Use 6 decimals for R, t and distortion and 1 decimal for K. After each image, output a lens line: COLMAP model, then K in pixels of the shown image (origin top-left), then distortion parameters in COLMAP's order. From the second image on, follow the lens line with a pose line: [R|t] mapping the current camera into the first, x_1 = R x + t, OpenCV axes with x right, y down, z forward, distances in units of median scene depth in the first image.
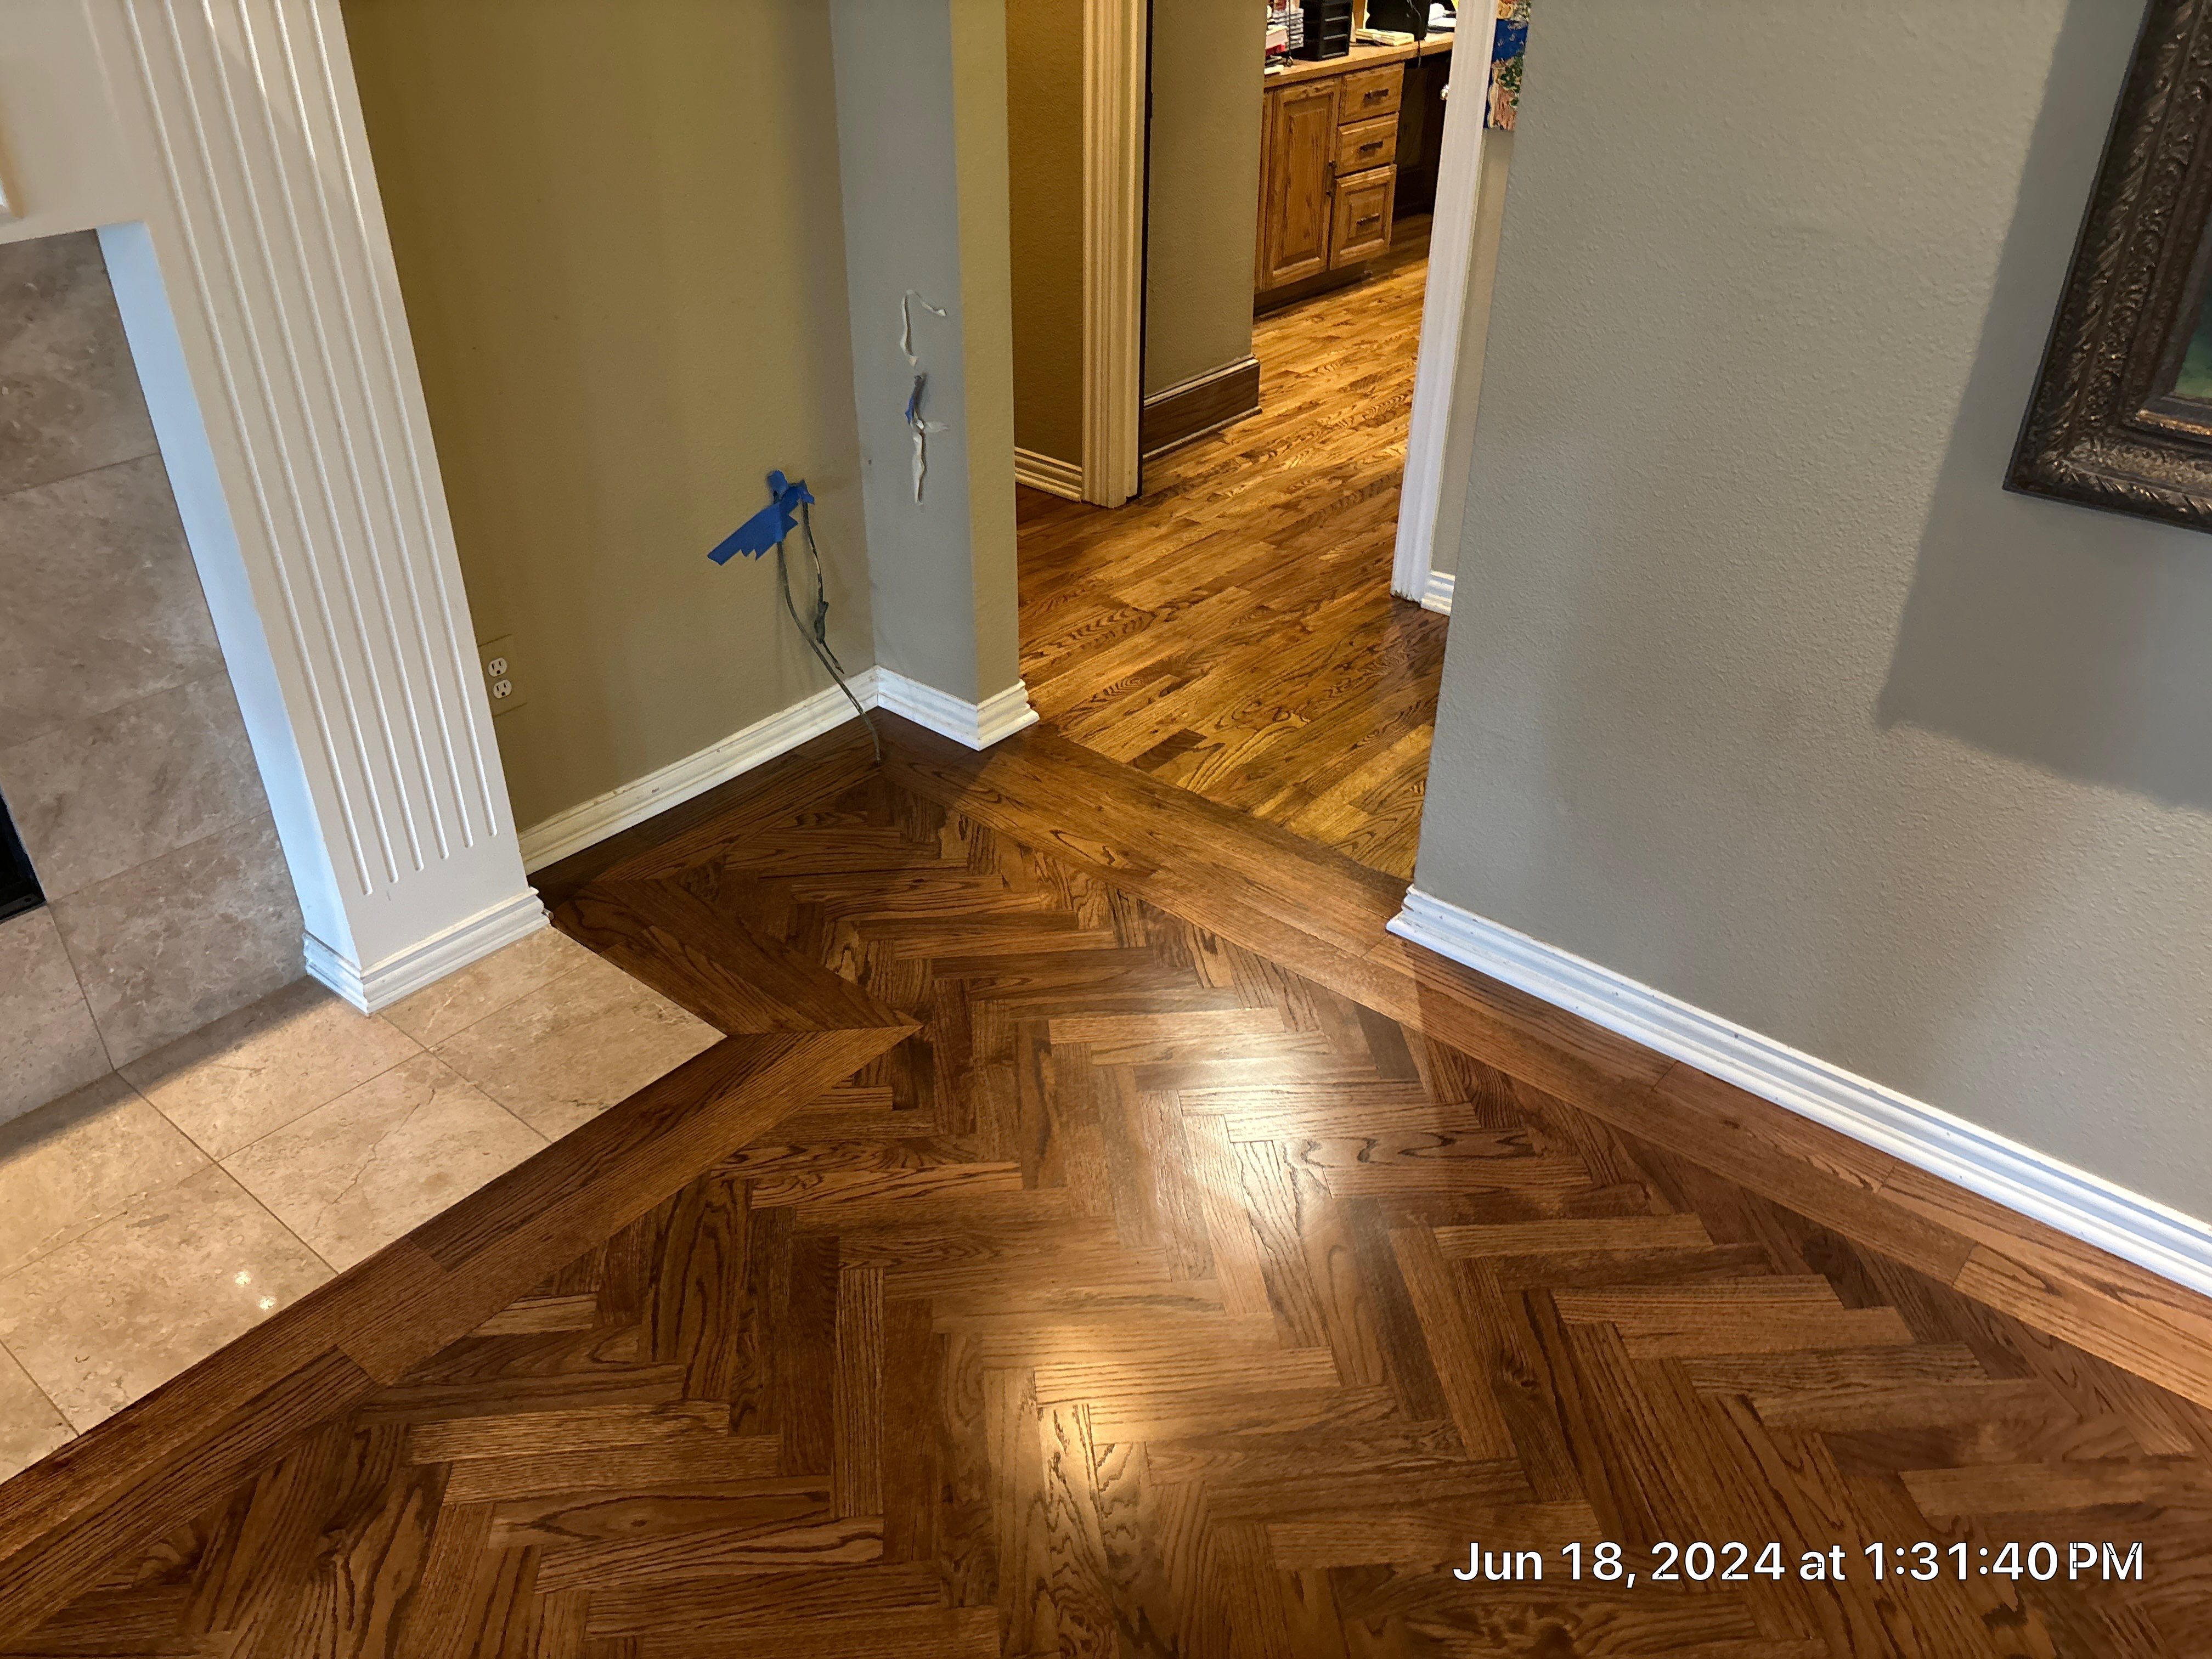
lens RADIAL K [[1670.5, 0, 1106.0], [0, 1670.5, 829.5], [0, 0, 1]] dist [0.088705, -0.092439]
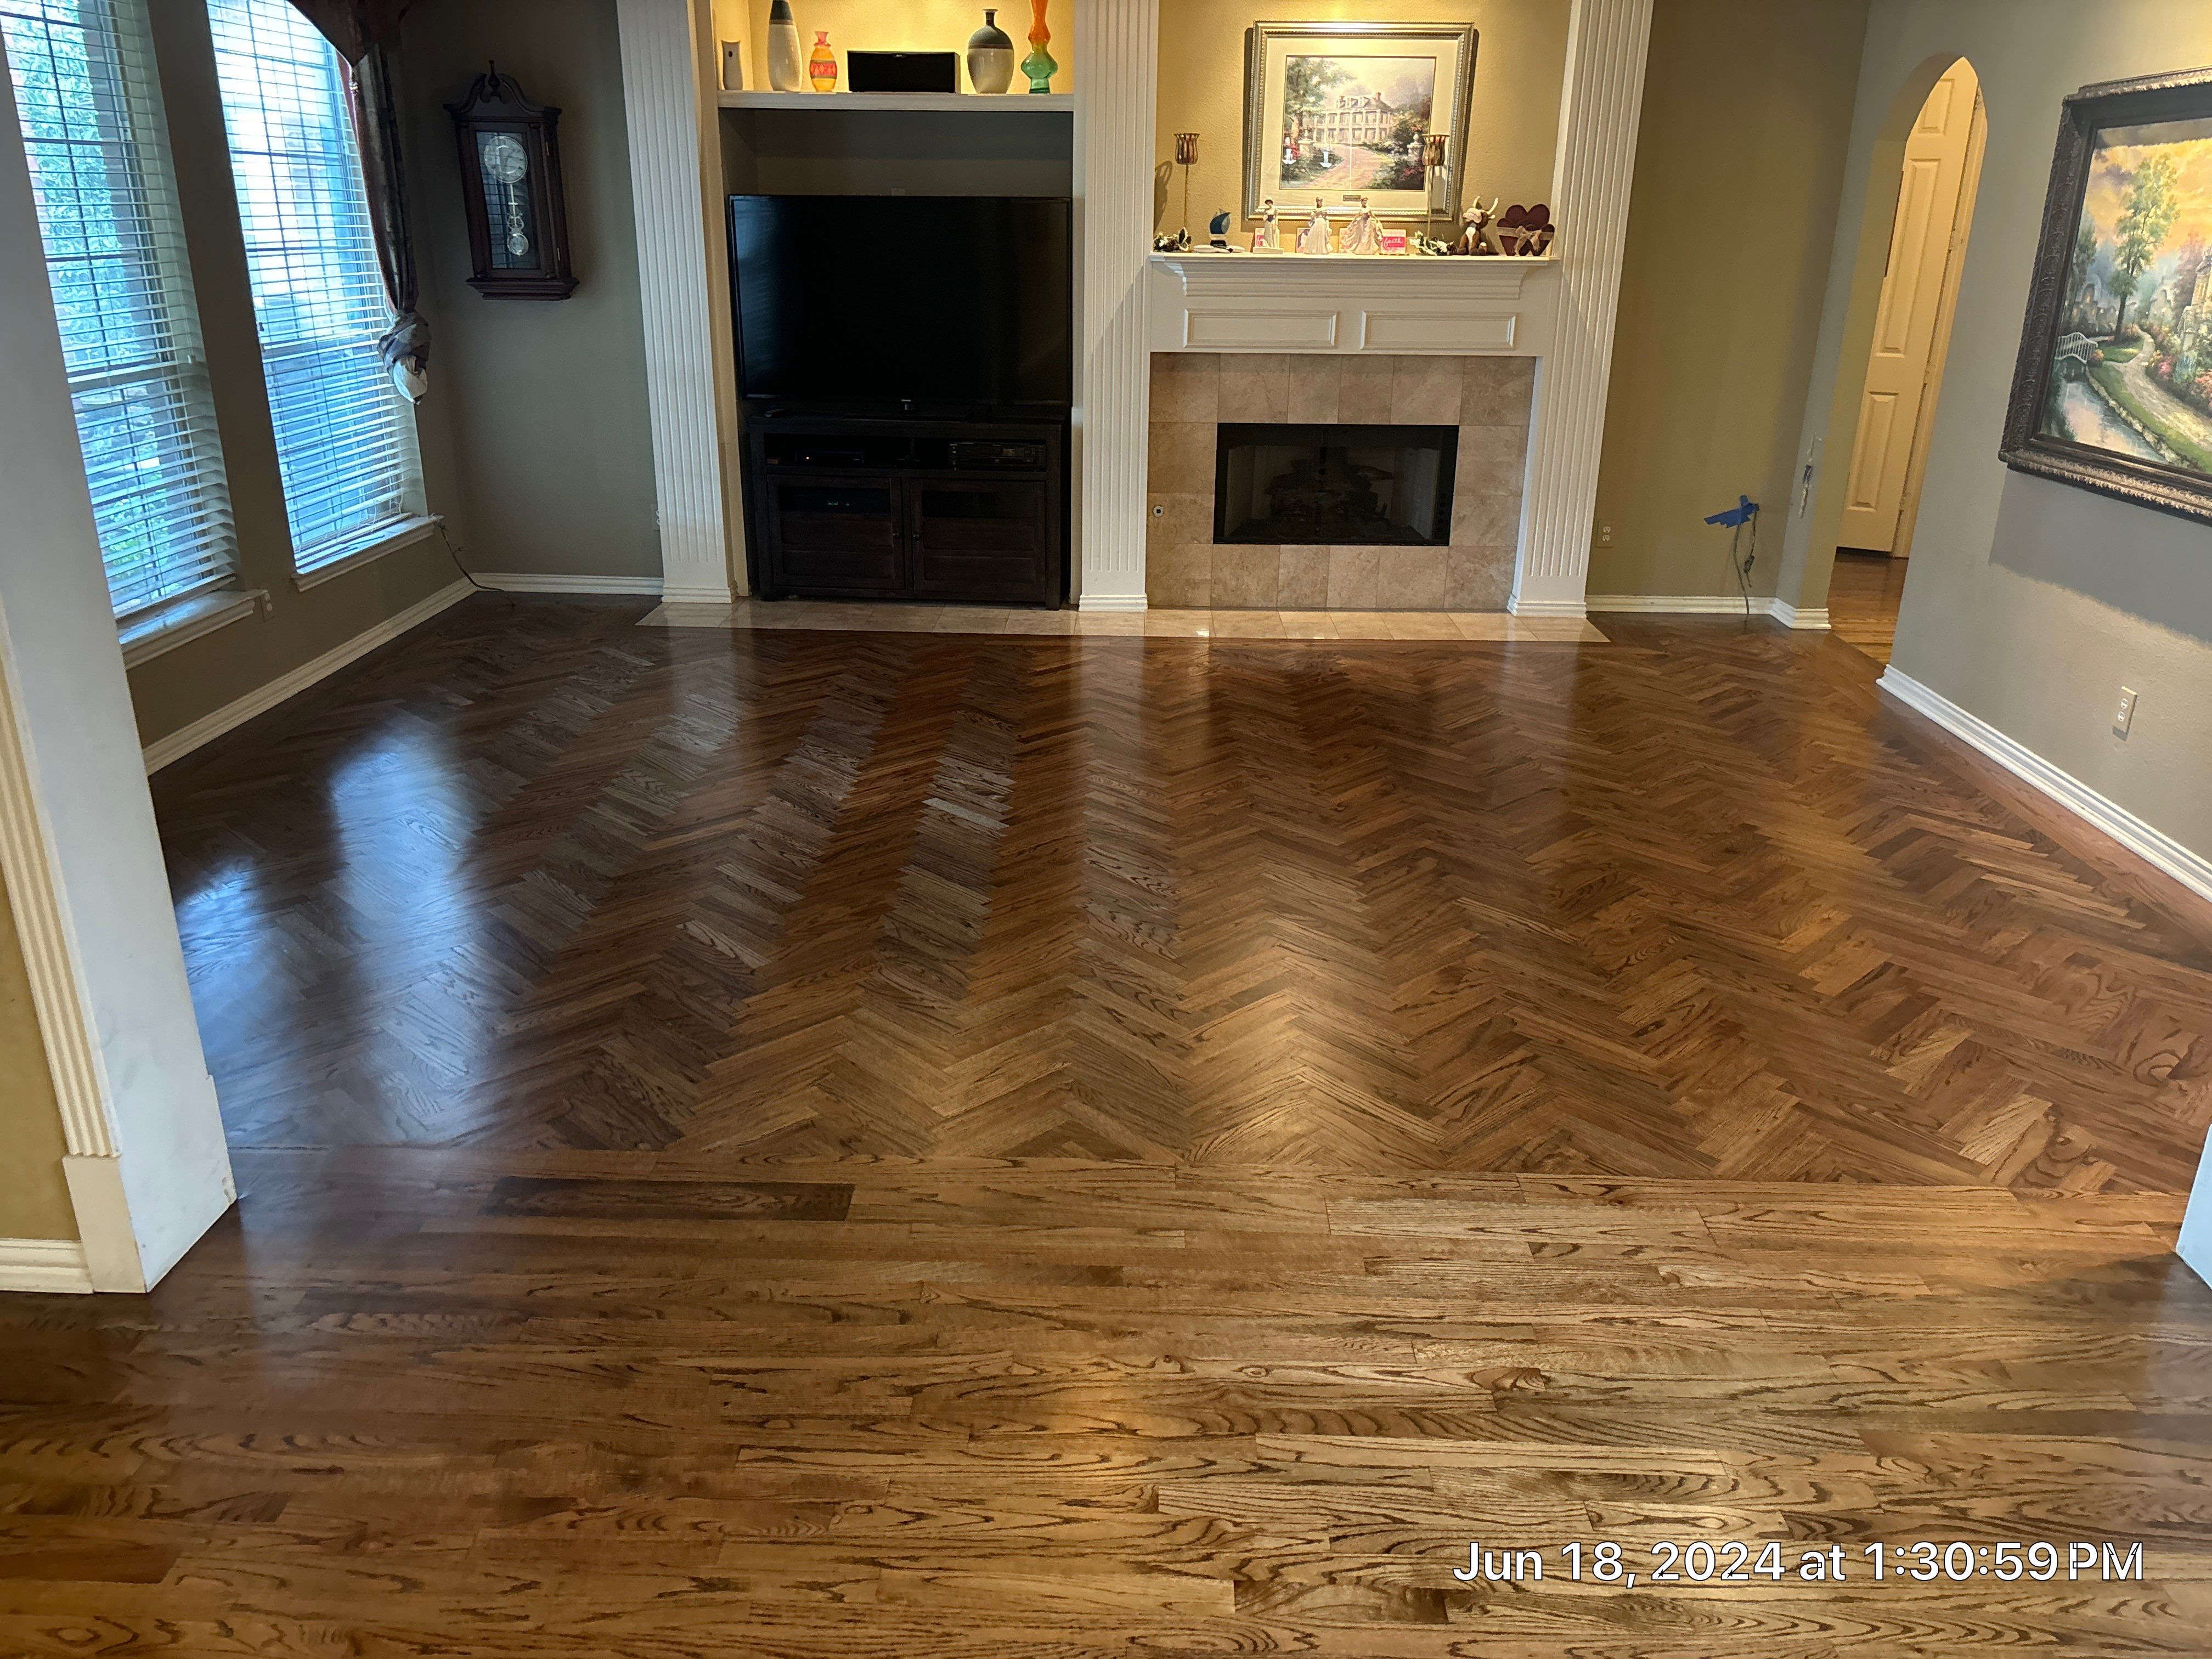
lens RADIAL K [[1682.0, 0, 1100.0], [0, 1682.0, 840.2], [0, 0, 1]] dist [0.011118, 0.012279]
pose [[0.617335, 0.273988, -0.737447, 1.485545], [-0.428420, 0.903286, -0.023037, 0.889917], [0.659814, 0.330158, 0.675012, -1.434098]]
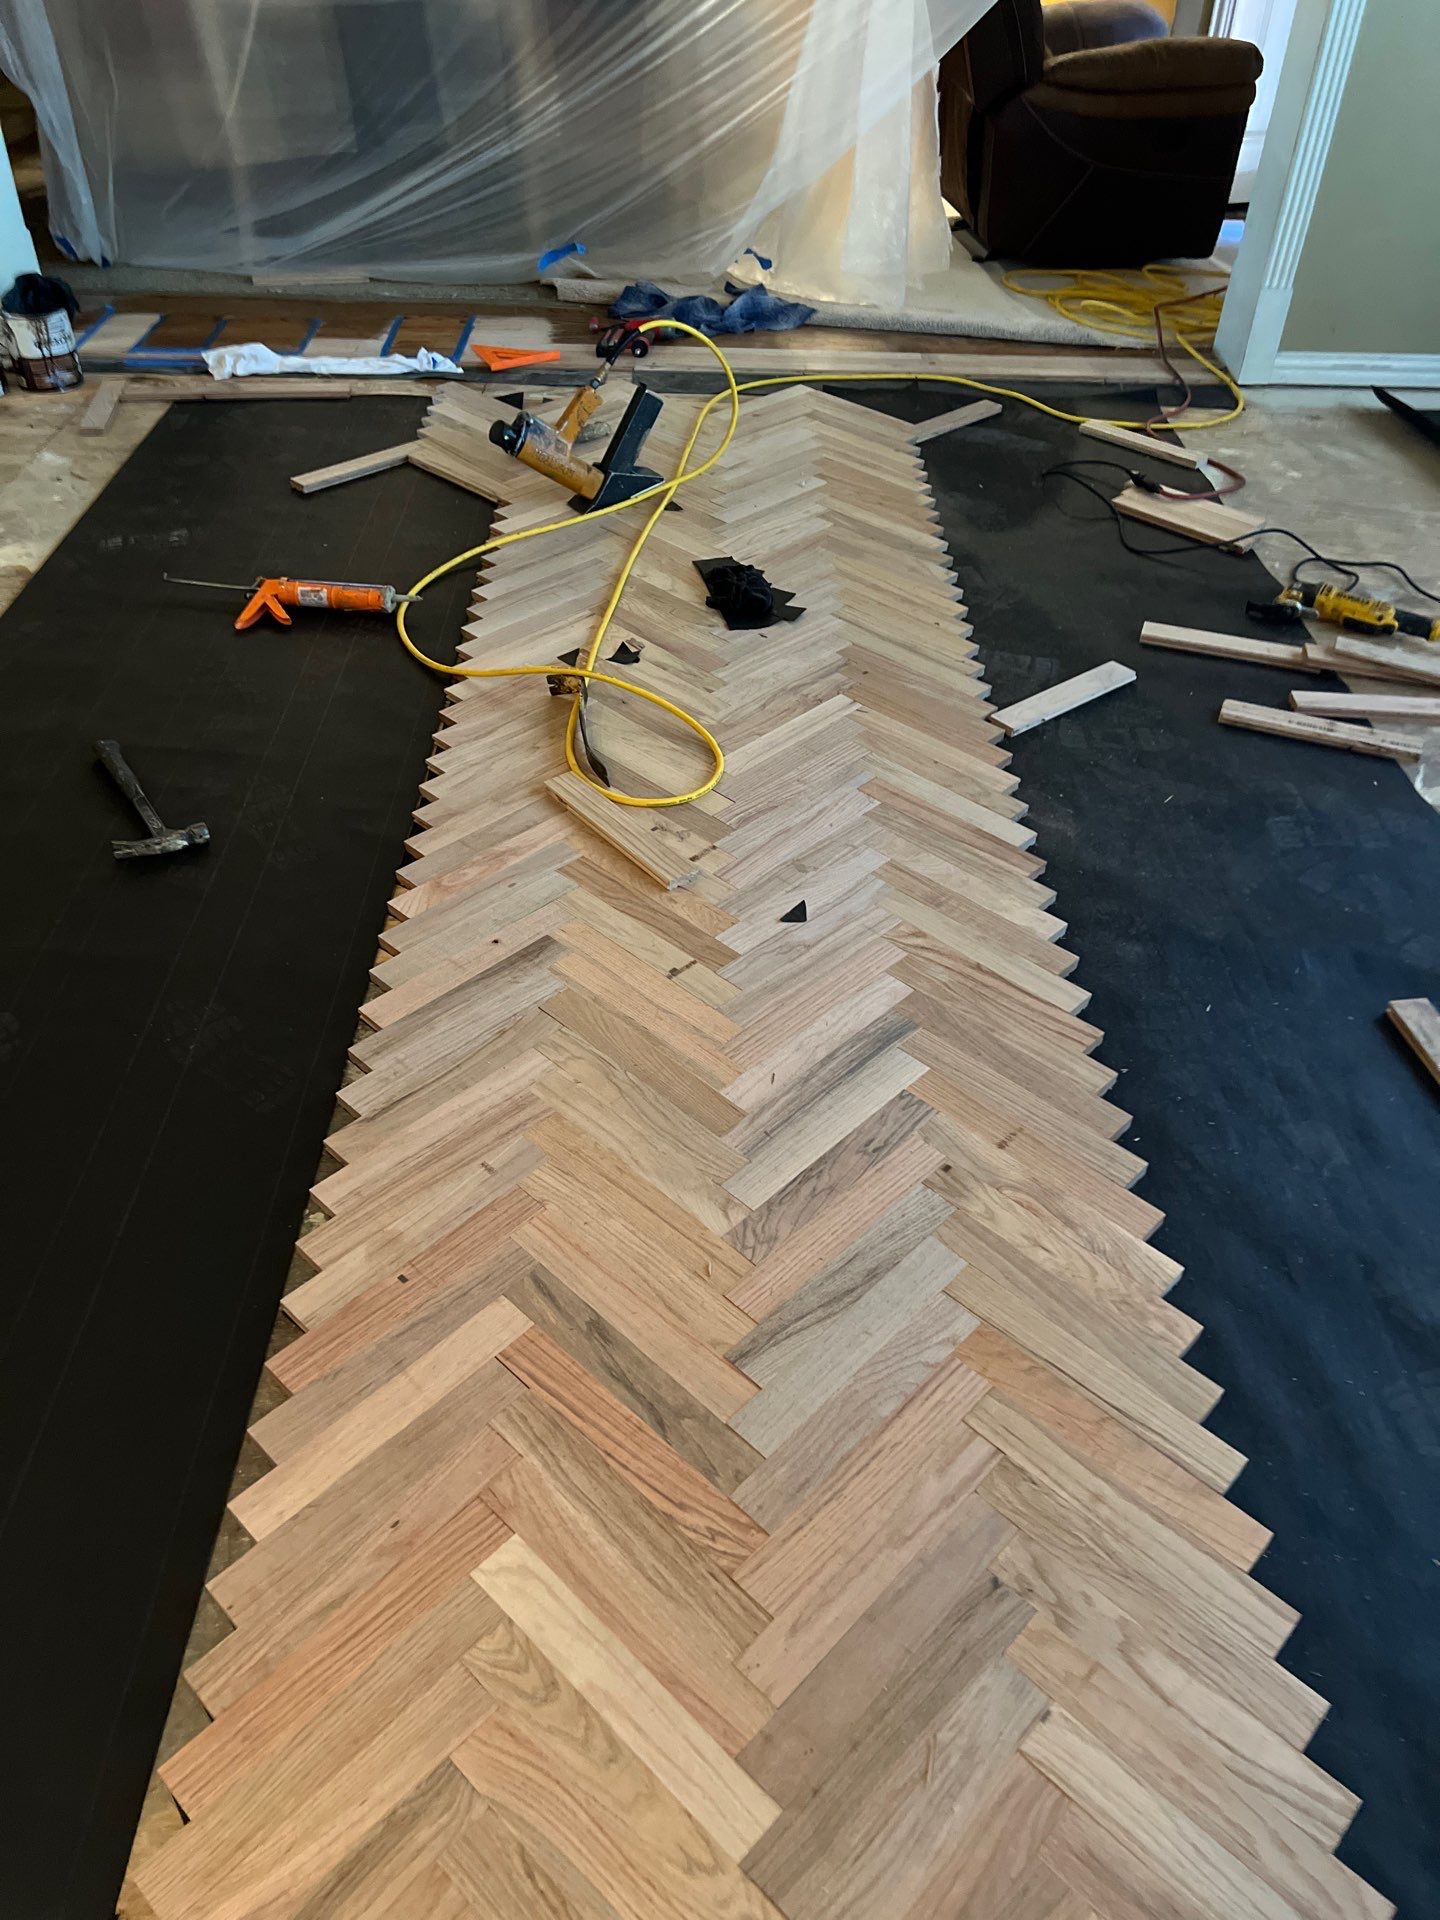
lens RADIAL K [[1402.1, 0, 716.4], [0, 1402.1, 988.6], [0, 0, 1]] dist [0.112892, -0.158071]
pose [[-0.638178, -0.514199, 0.572999, -0.699519], [0.395403, 0.419701, 0.817012, 0.065909], [-0.660595, 0.747964, -0.064528, 0.117083]]
